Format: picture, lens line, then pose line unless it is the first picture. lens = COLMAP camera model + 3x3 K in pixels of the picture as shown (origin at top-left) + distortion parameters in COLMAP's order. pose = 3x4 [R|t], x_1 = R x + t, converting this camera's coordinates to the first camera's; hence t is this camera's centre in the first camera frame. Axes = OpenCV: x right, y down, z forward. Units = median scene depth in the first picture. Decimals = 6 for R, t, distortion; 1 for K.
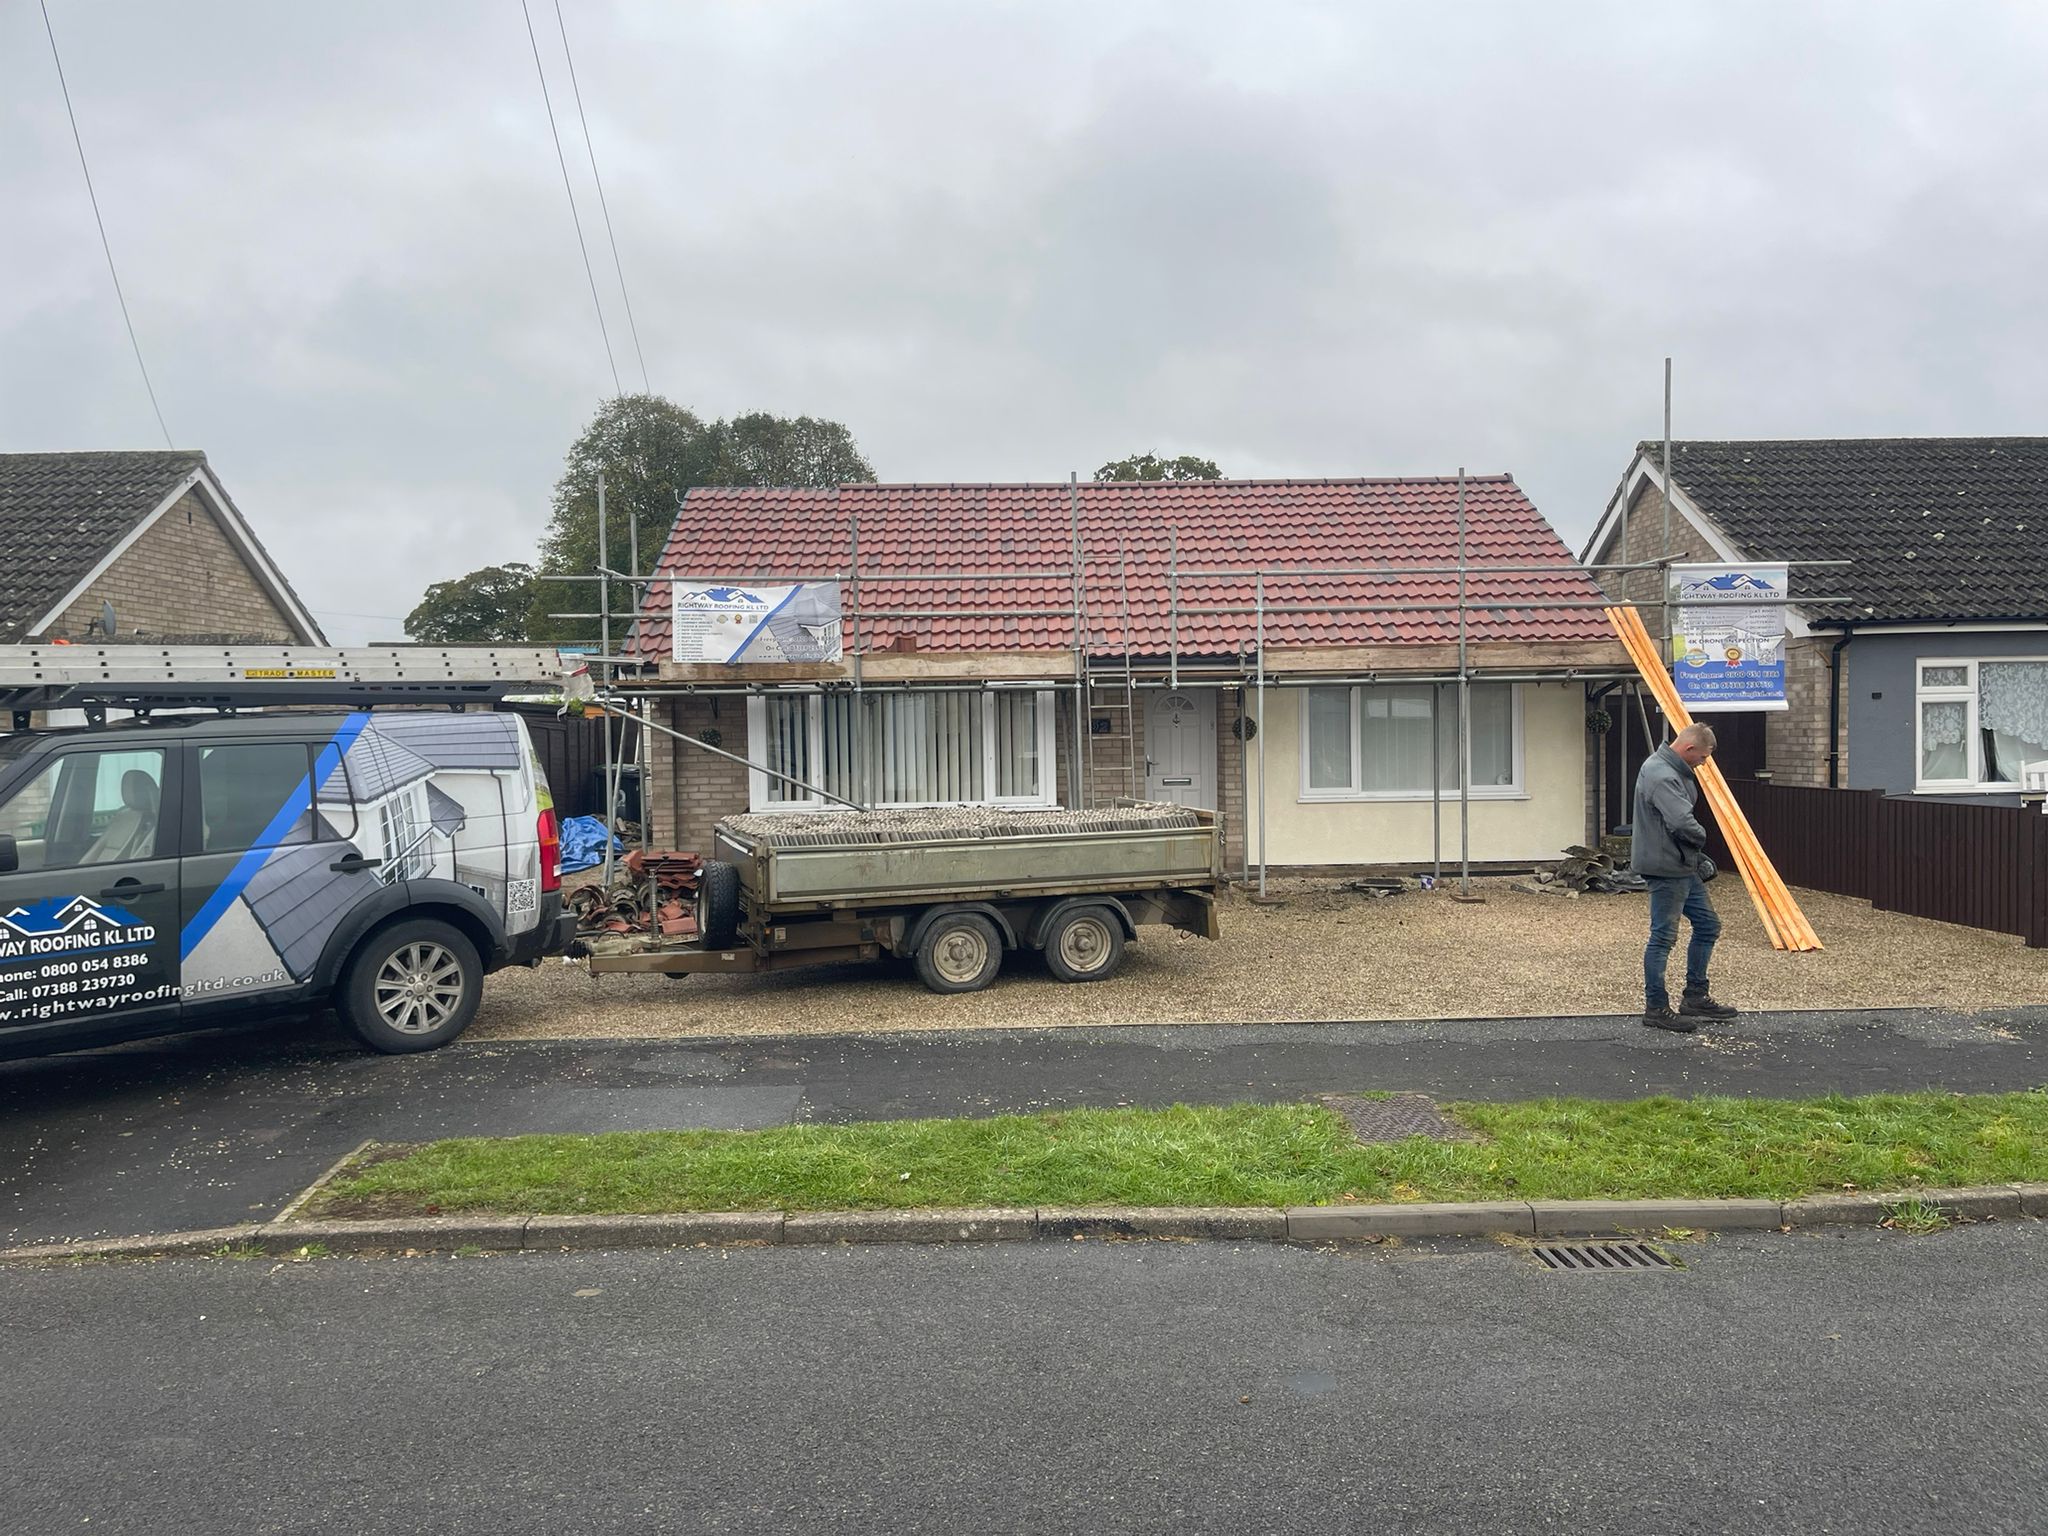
lens RADIAL K [[1571.9, 0, 1048.0], [0, 1571.9, 763.3], [0, 0, 1]] dist [0.090173, -0.106926]
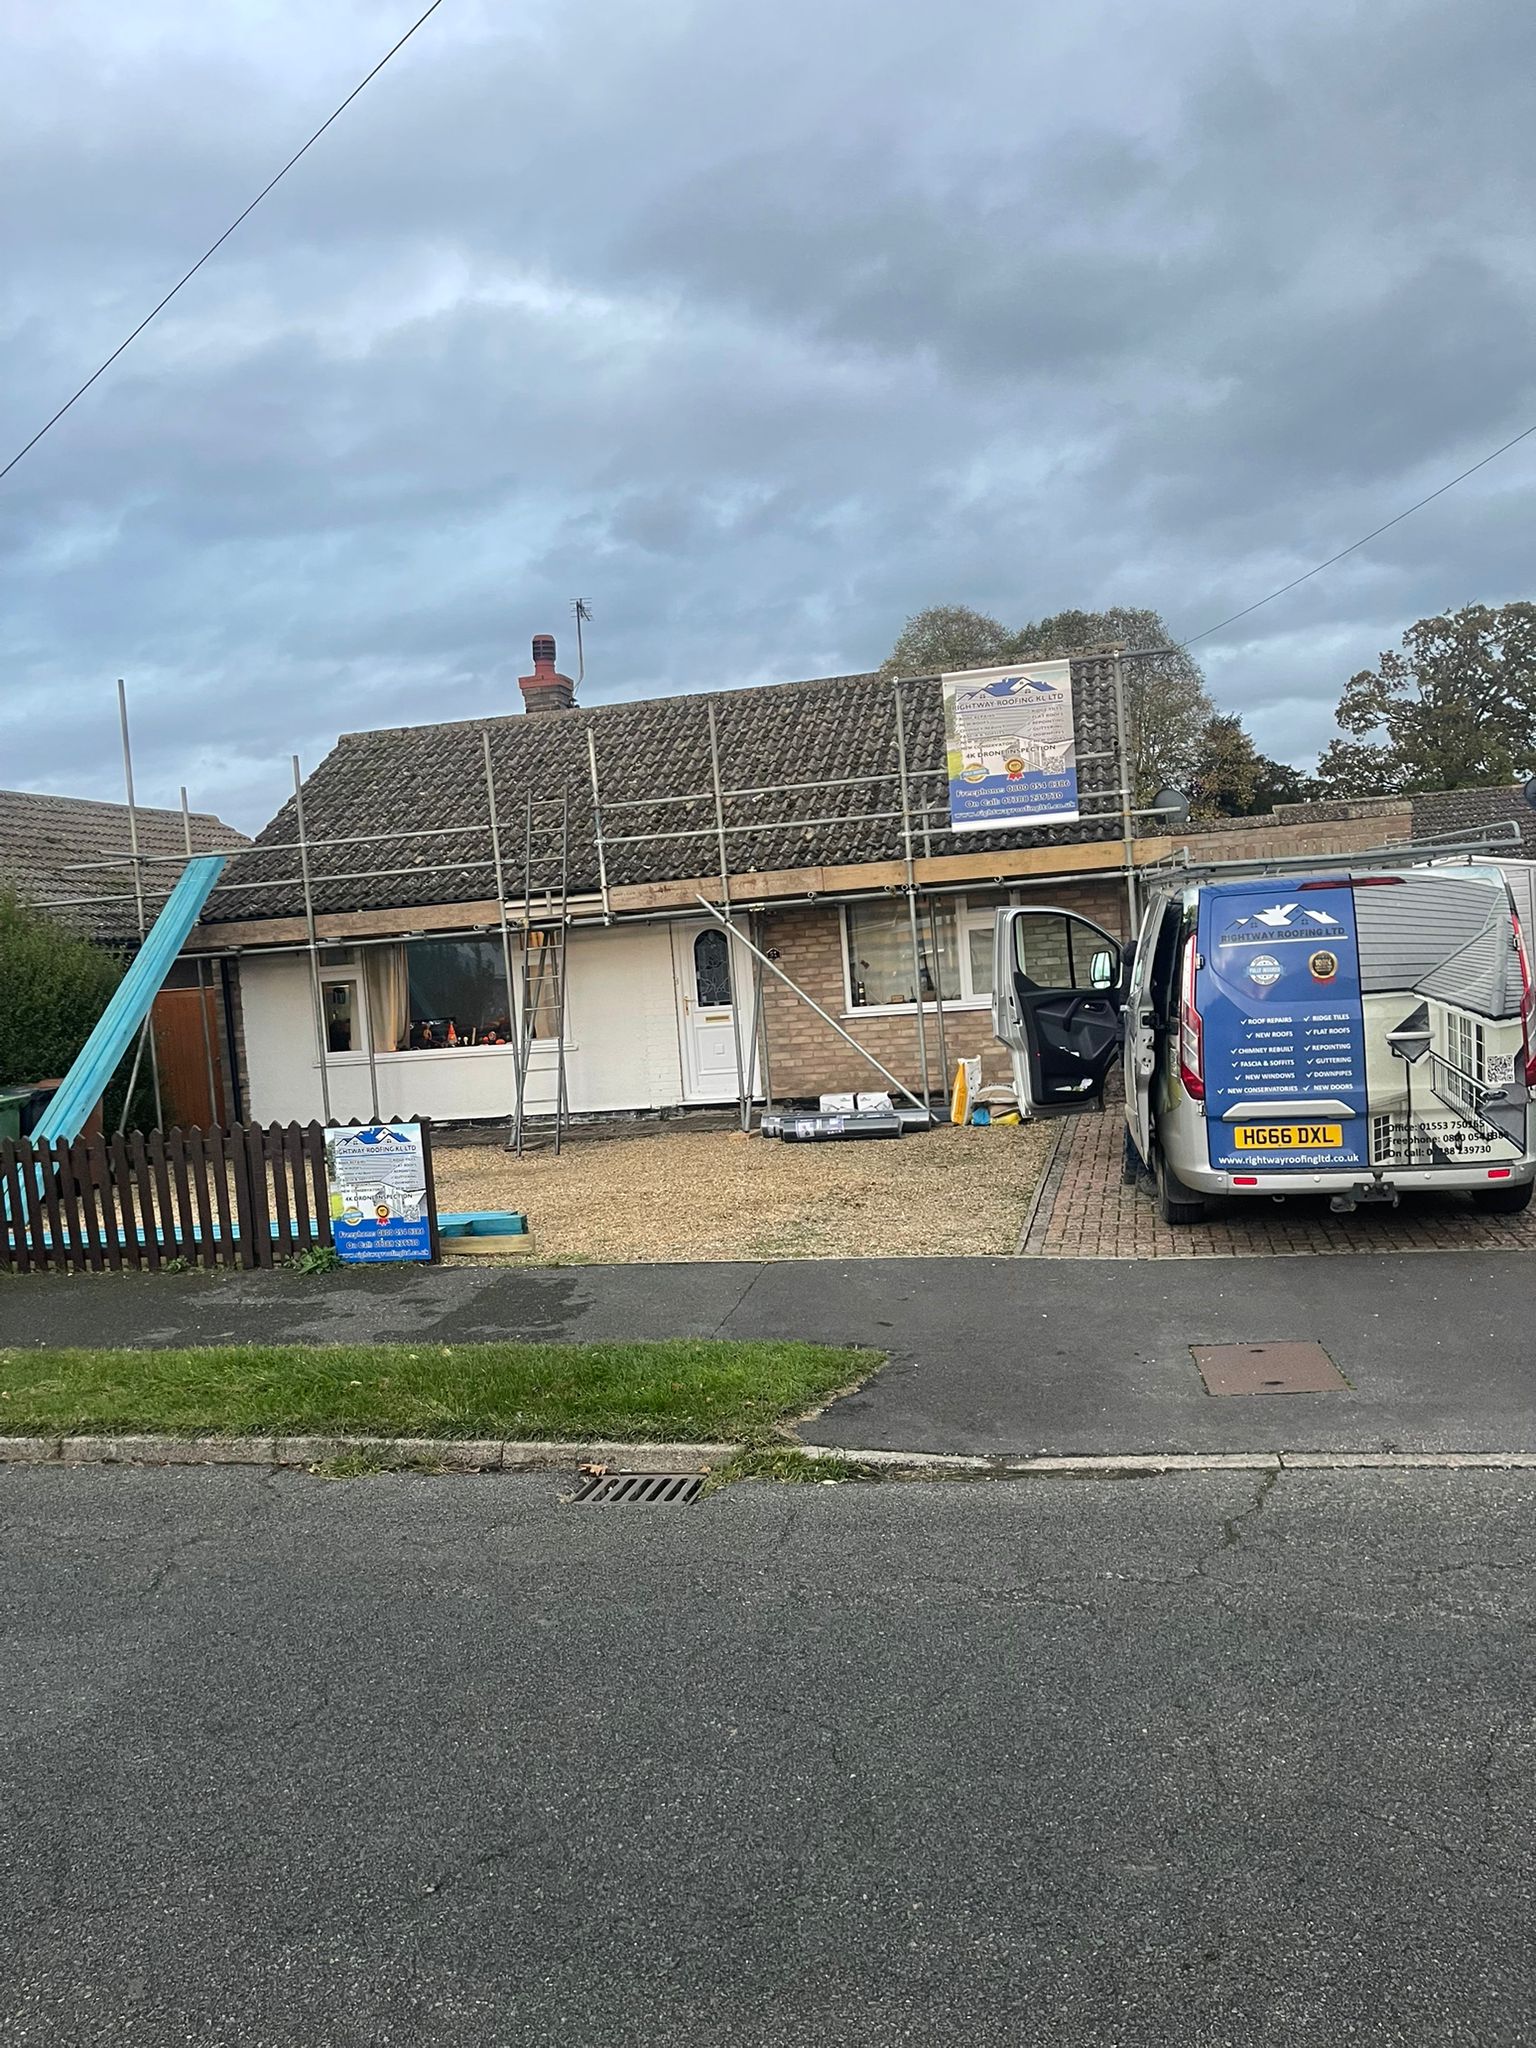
lens RADIAL K [[1544.9, 0, 773.5], [0, 1544.9, 1015.1], [0, 0, 1]] dist [0.136091, -0.228883]
pose [[0.968503, -0.051216, -0.243680, -0.627426], [0.057925, 0.998112, 0.020443, 0.004772], [0.242173, -0.033914, 0.969640, -0.006405]]
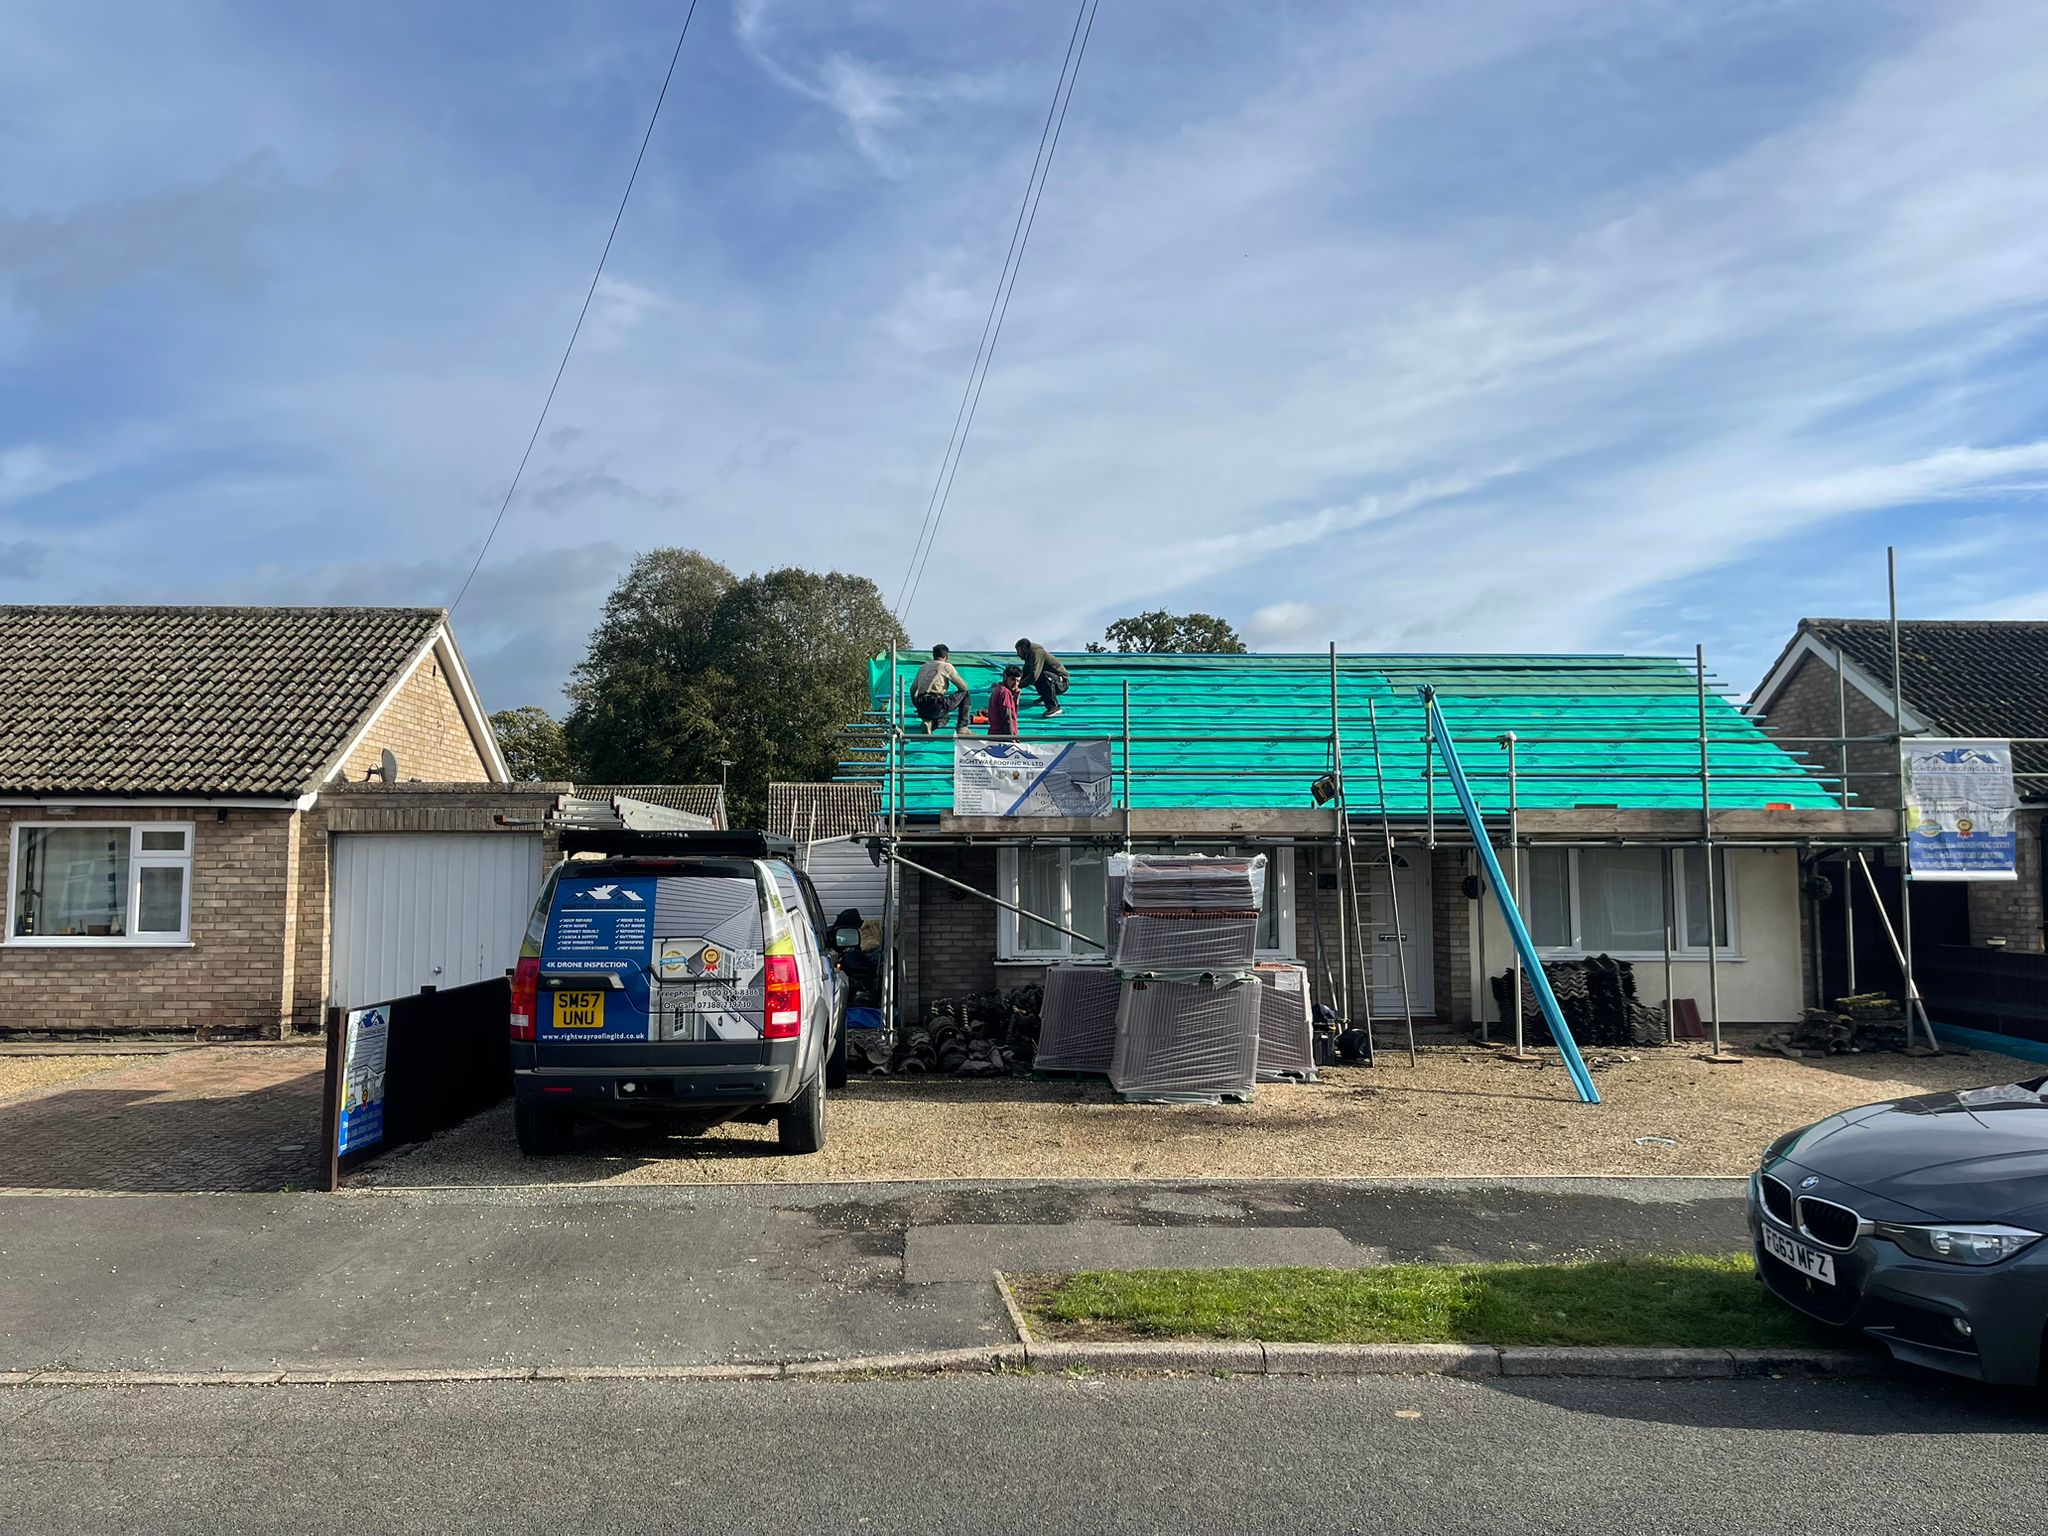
lens RADIAL K [[1566.9, 0, 1008.7], [0, 1566.9, 763.2], [0, 0, 1]] dist [0.084792, -0.099952]
pose [[0.999869, 0.016003, 0.002541, -0.191212], [-0.015693, 0.995443, -0.094058, -0.000939], [-0.004035, 0.094006, 0.995563, -0.039311]]
